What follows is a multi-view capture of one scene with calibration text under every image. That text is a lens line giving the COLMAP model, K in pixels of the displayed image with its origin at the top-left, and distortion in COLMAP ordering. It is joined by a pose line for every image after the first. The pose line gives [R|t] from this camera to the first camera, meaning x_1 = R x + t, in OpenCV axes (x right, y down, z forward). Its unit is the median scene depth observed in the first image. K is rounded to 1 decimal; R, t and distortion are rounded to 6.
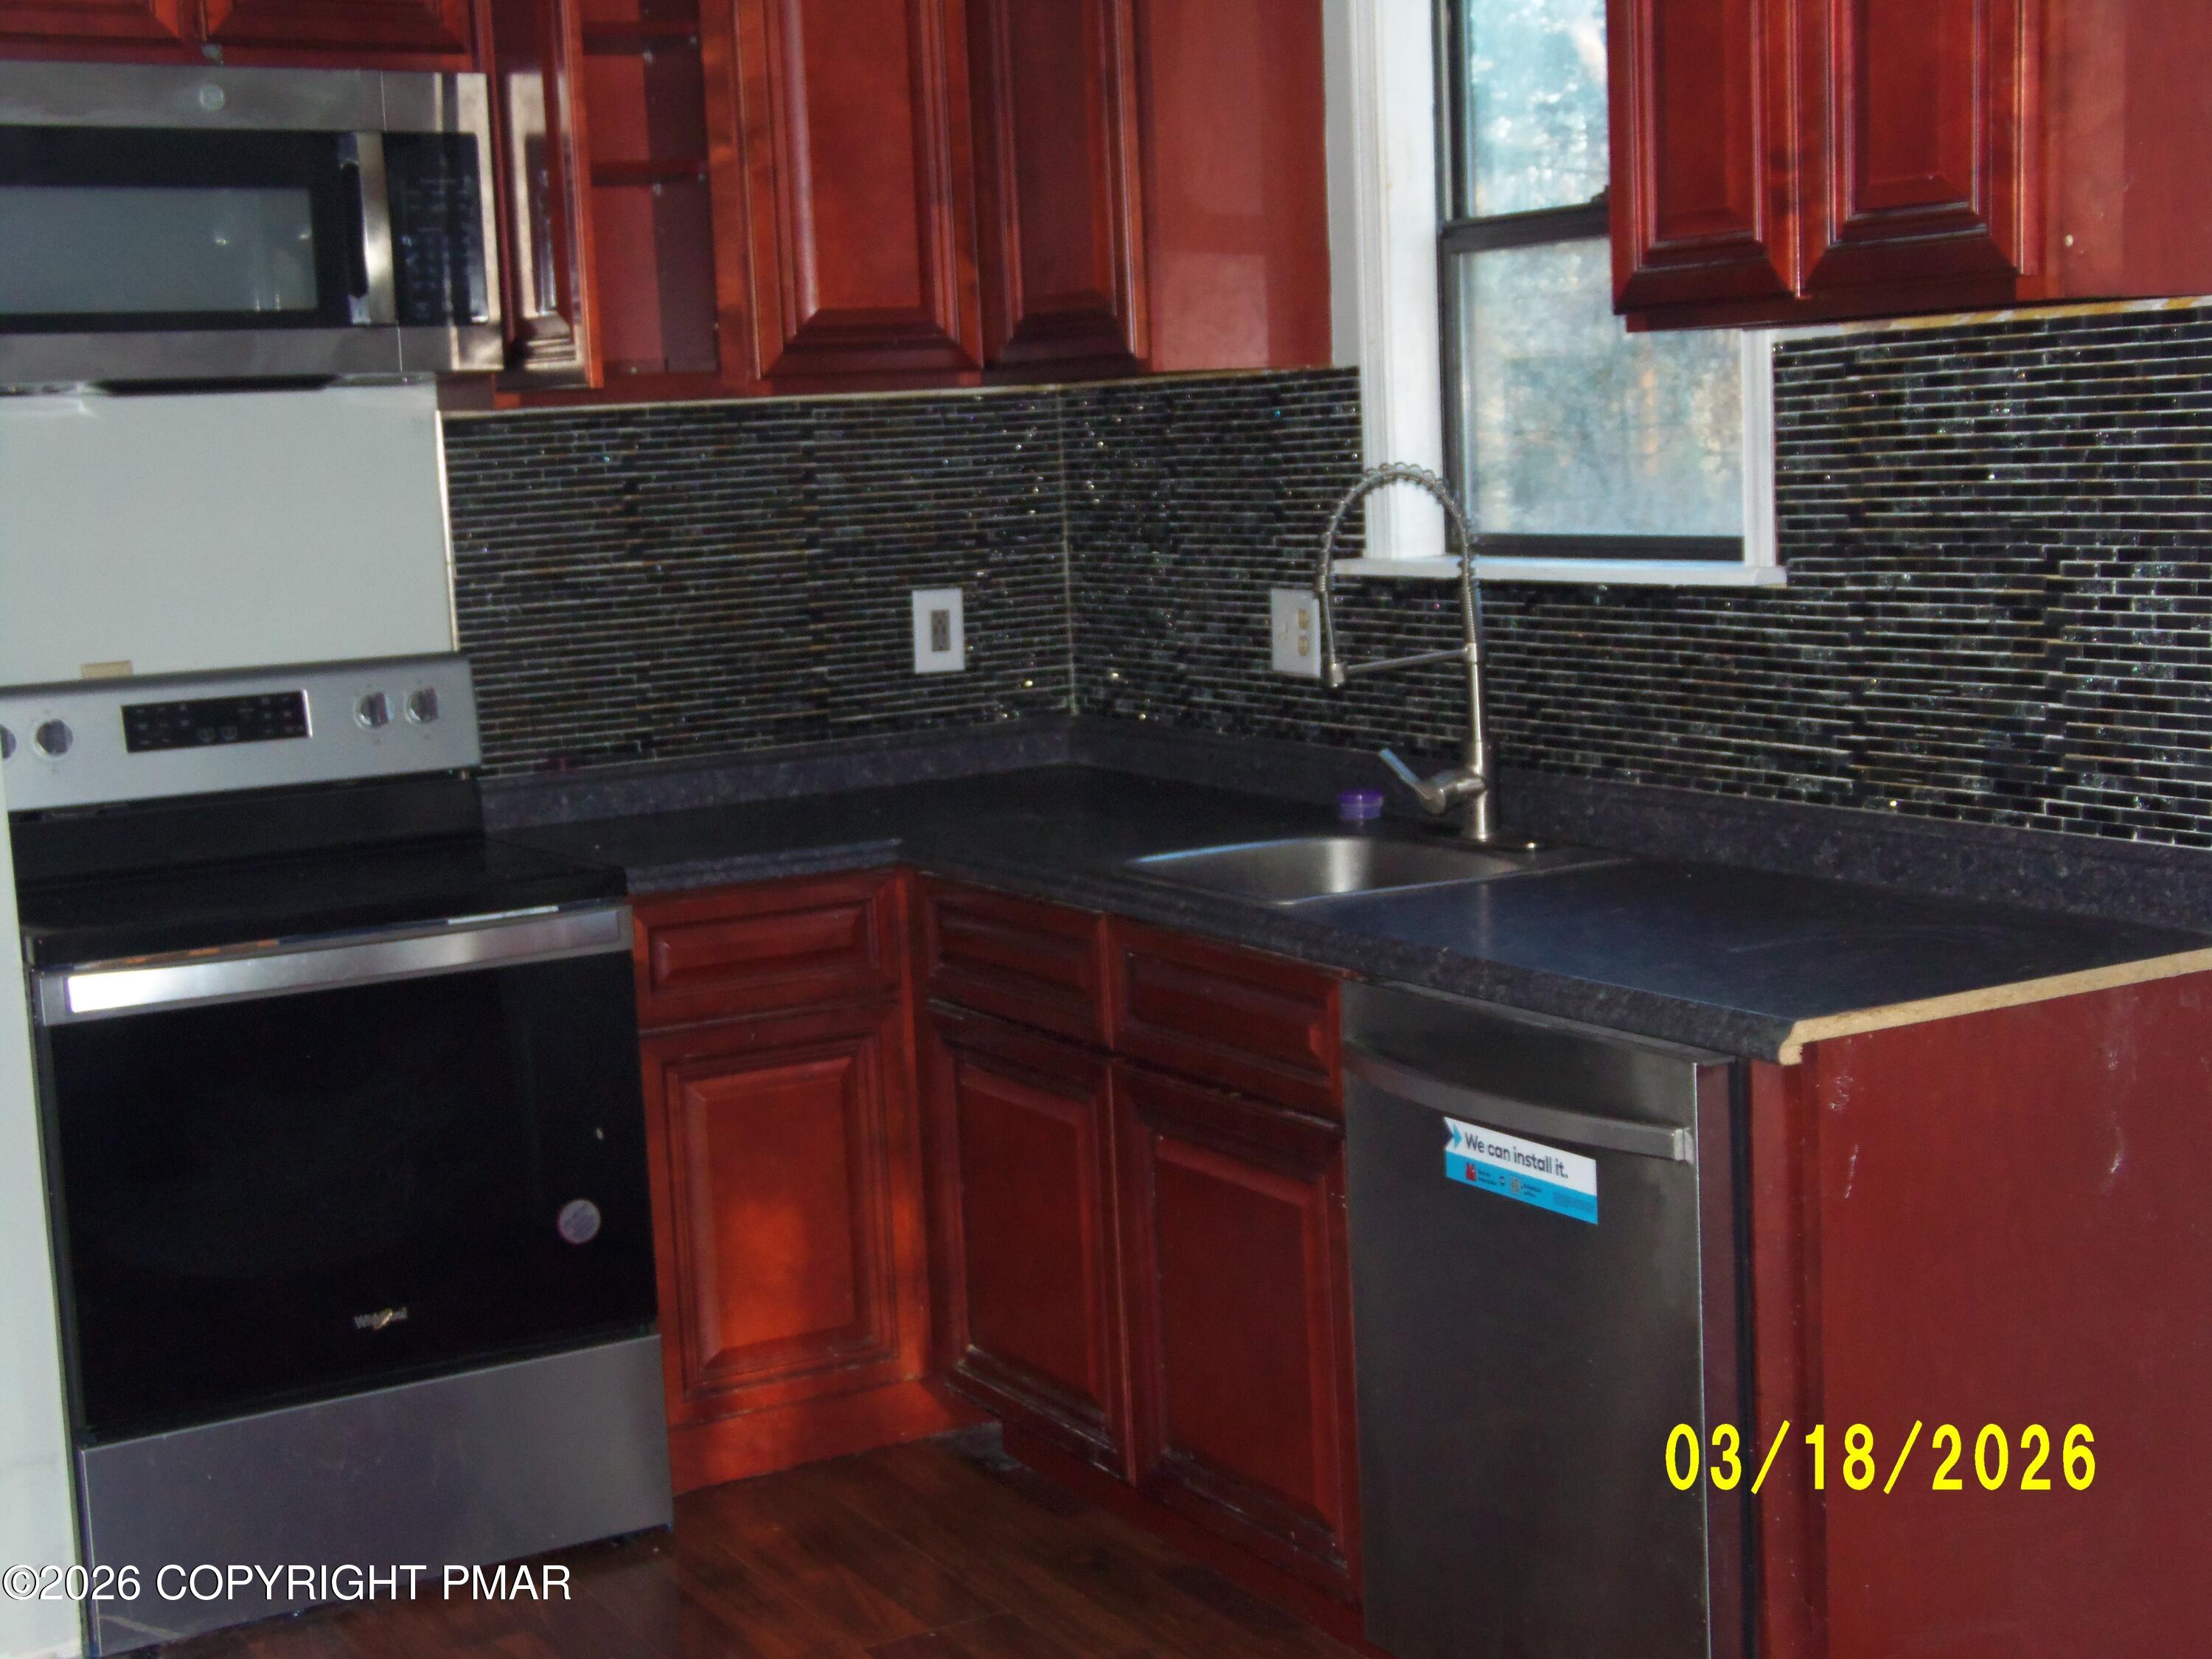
lens RADIAL K [[3107.7, 0, 1099.3], [0, 3107.7, 844.1], [0, 0, 1]] dist [0.045999, 0.000000]
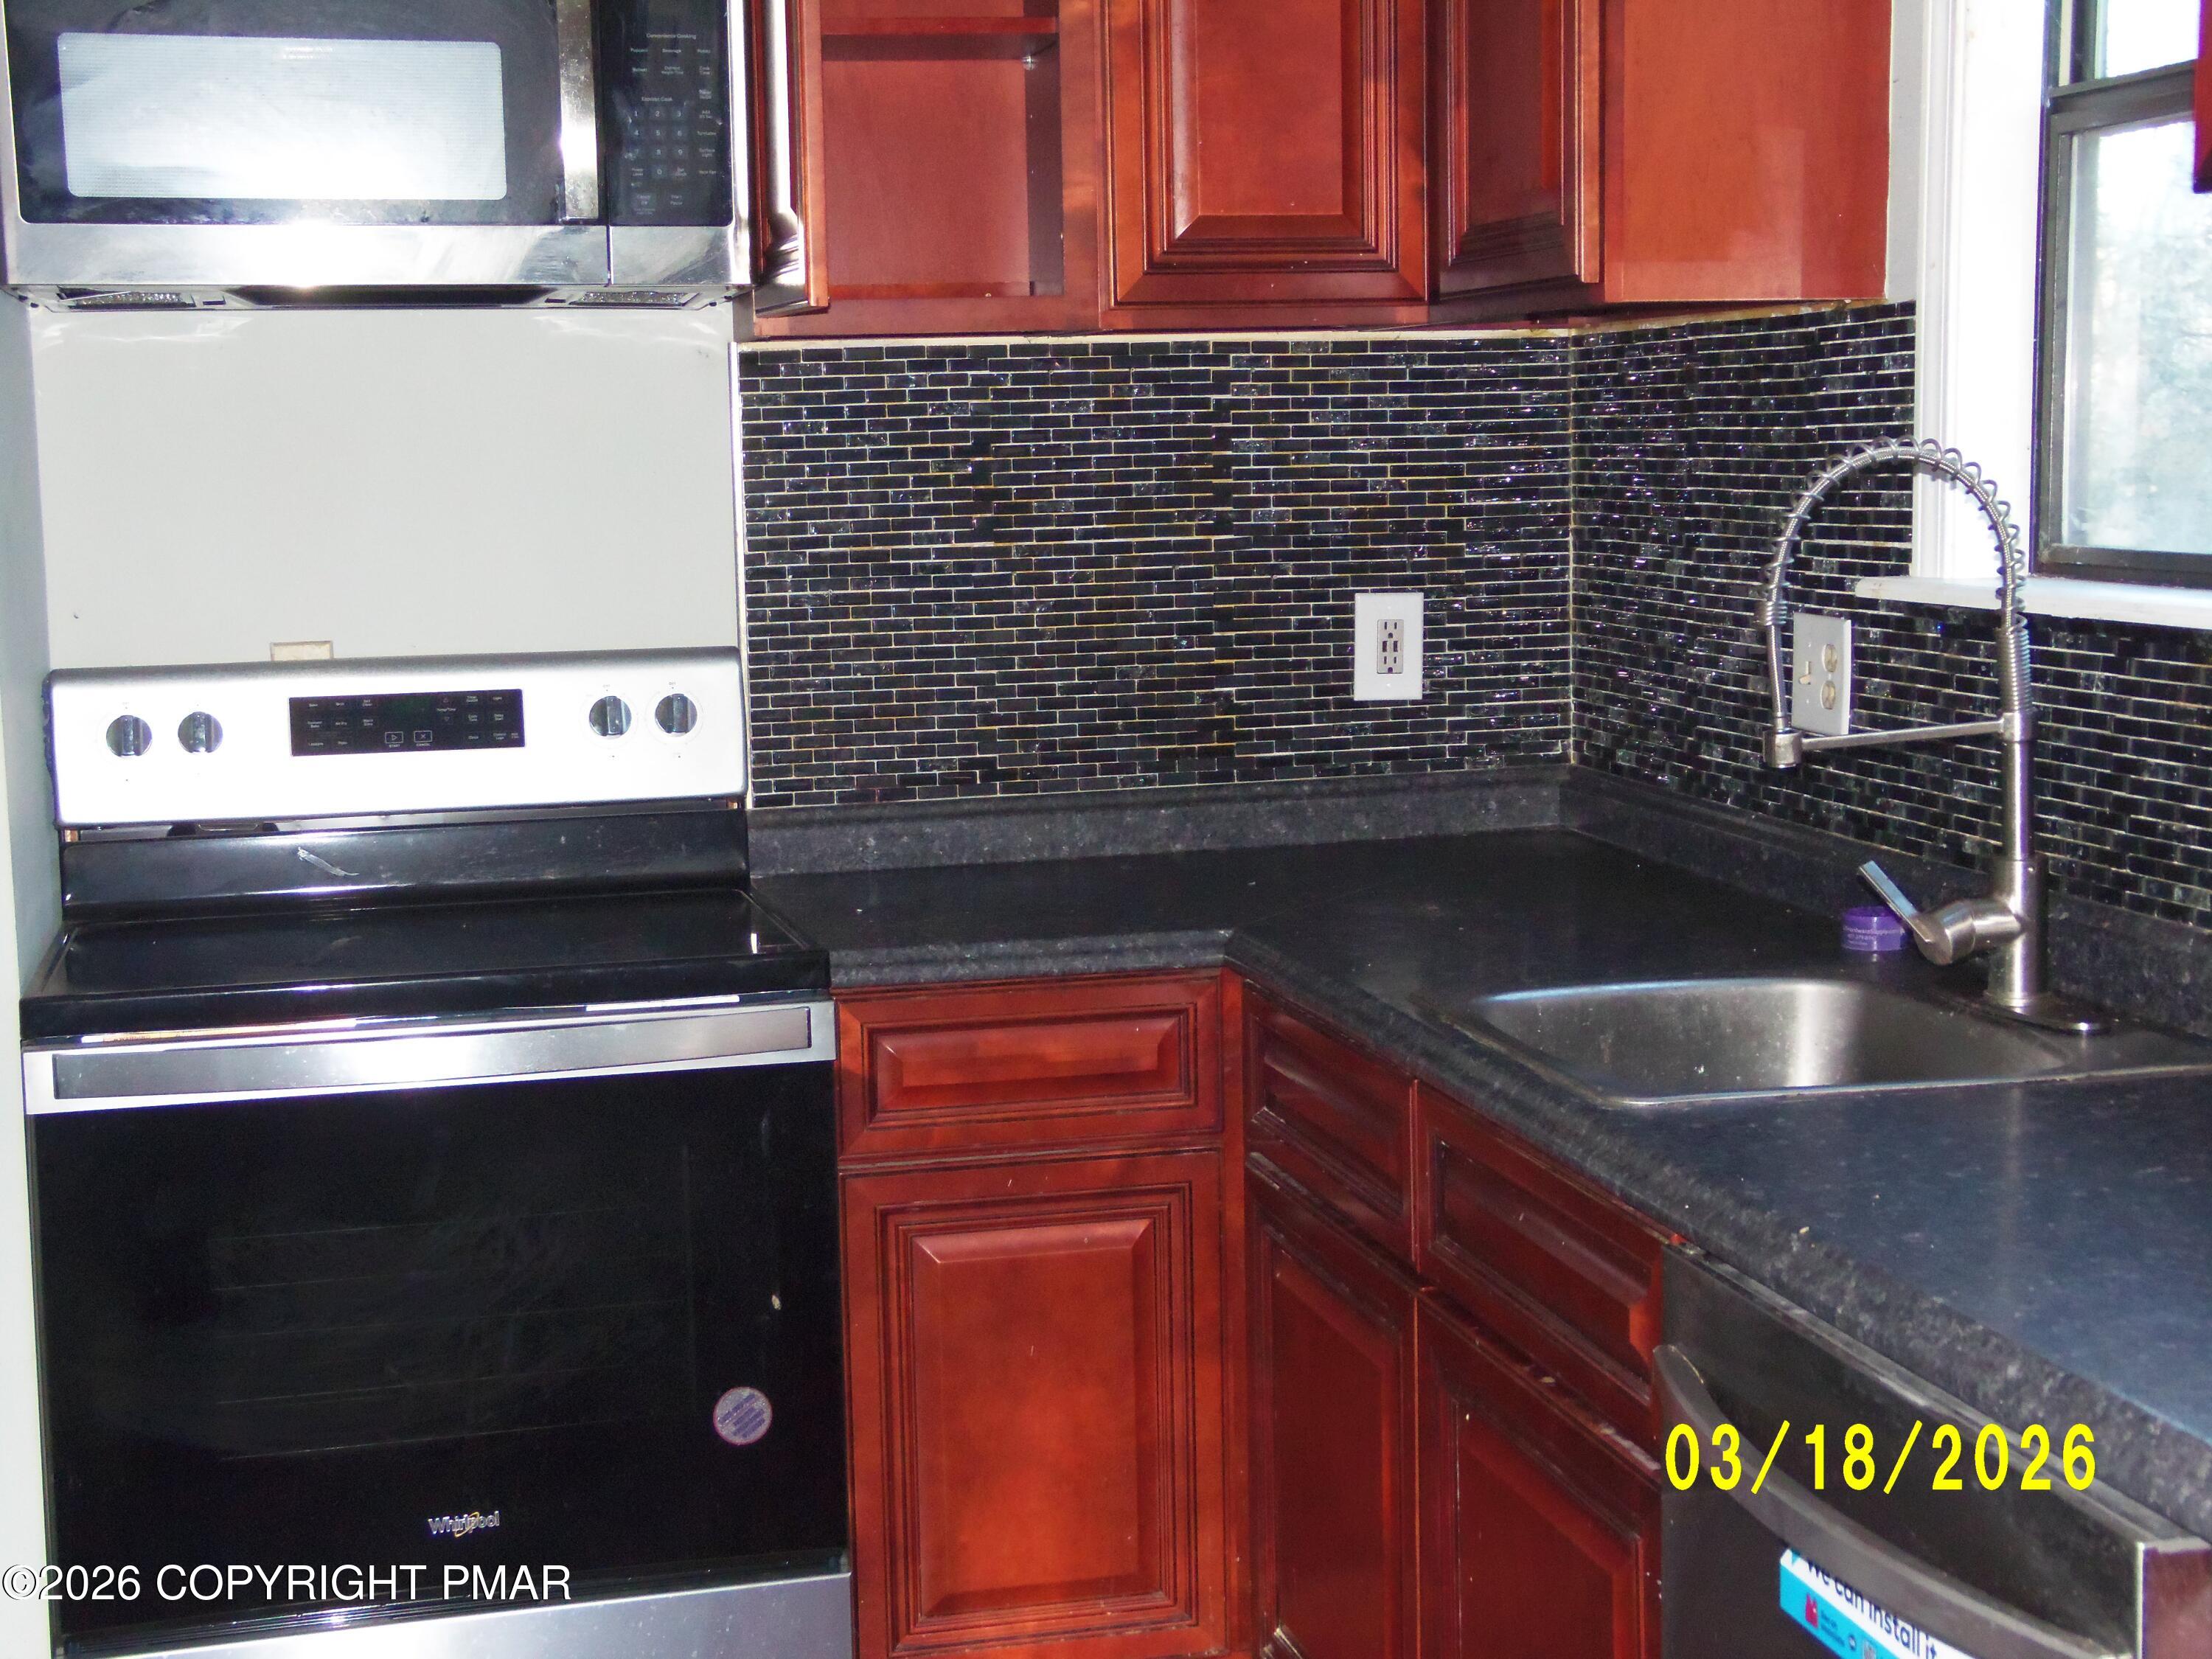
lens RADIAL K [[3107.7, 0, 1111.7], [0, 3107.7, 828.9], [0, 0, 1]] dist [0.045999, 0.000000]
pose [[0.962365, 0.063005, -0.264356, 0.101661], [-0.062697, 0.997986, 0.009611, -0.030924], [0.264430, 0.007325, 0.964377, 0.279437]]
